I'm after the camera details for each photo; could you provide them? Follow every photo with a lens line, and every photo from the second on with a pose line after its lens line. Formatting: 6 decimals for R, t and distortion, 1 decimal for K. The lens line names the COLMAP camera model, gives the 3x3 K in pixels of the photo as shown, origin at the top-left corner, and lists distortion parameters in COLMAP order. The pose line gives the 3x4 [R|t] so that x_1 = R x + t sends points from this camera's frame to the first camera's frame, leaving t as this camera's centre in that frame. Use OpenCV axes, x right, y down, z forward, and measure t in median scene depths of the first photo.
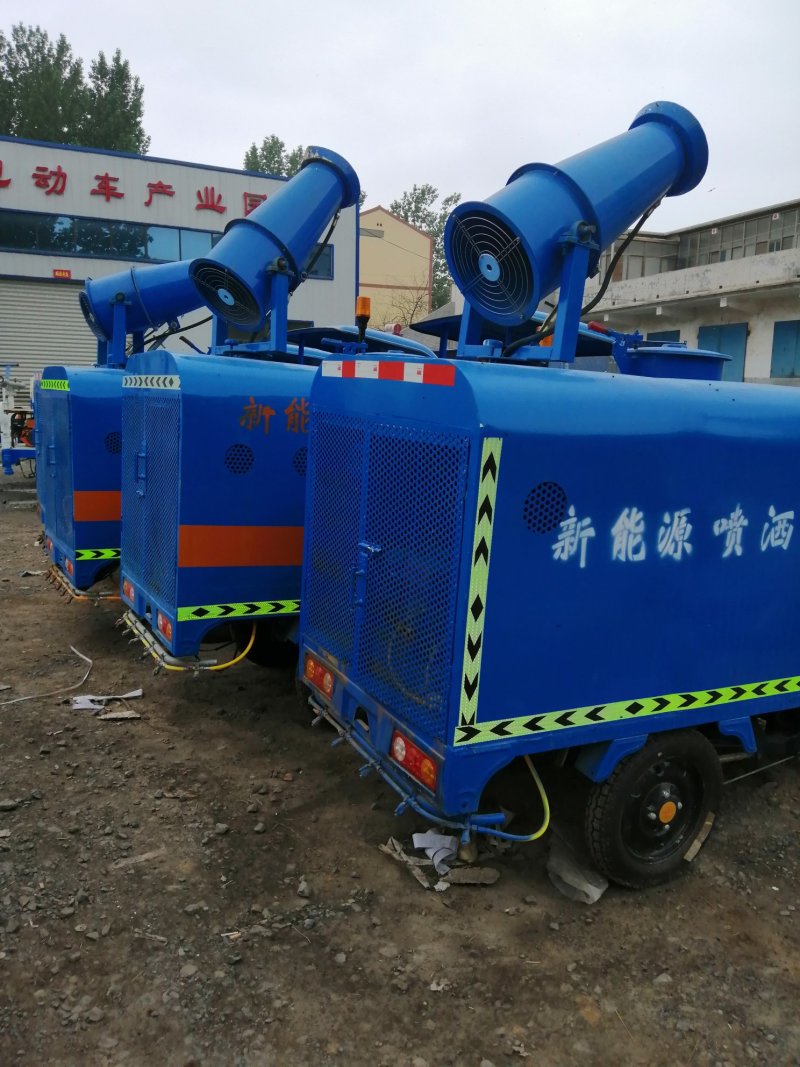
lens RADIAL K [[868.8, 0, 400.0], [0, 868.8, 533.5], [0, 0, 1]] dist [-0.012113, -0.008559]
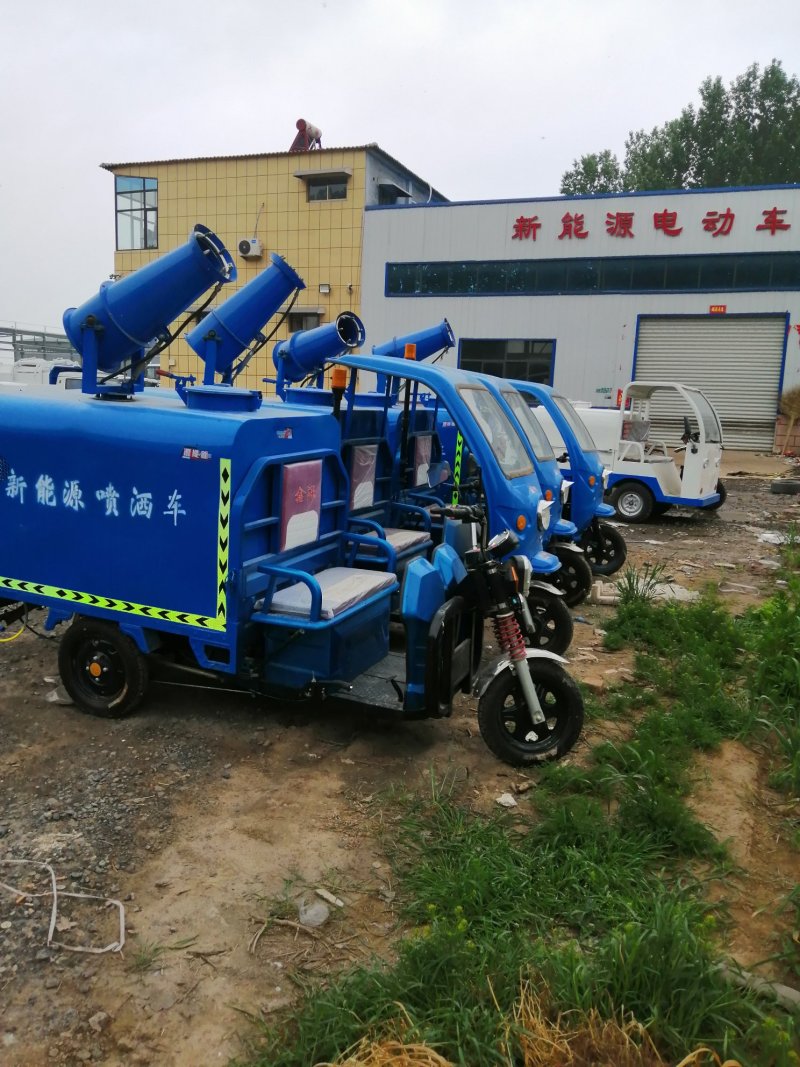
lens RADIAL K [[834.6, 0, 400.0], [0, 834.6, 533.5], [0, 0, 1]] dist [0.141462, -0.207999]
pose [[0.635484, 0.129341, -0.761203, 1.895527], [-0.151264, 0.987621, 0.041532, -0.085206], [0.757152, 0.088750, 0.647182, 0.389514]]
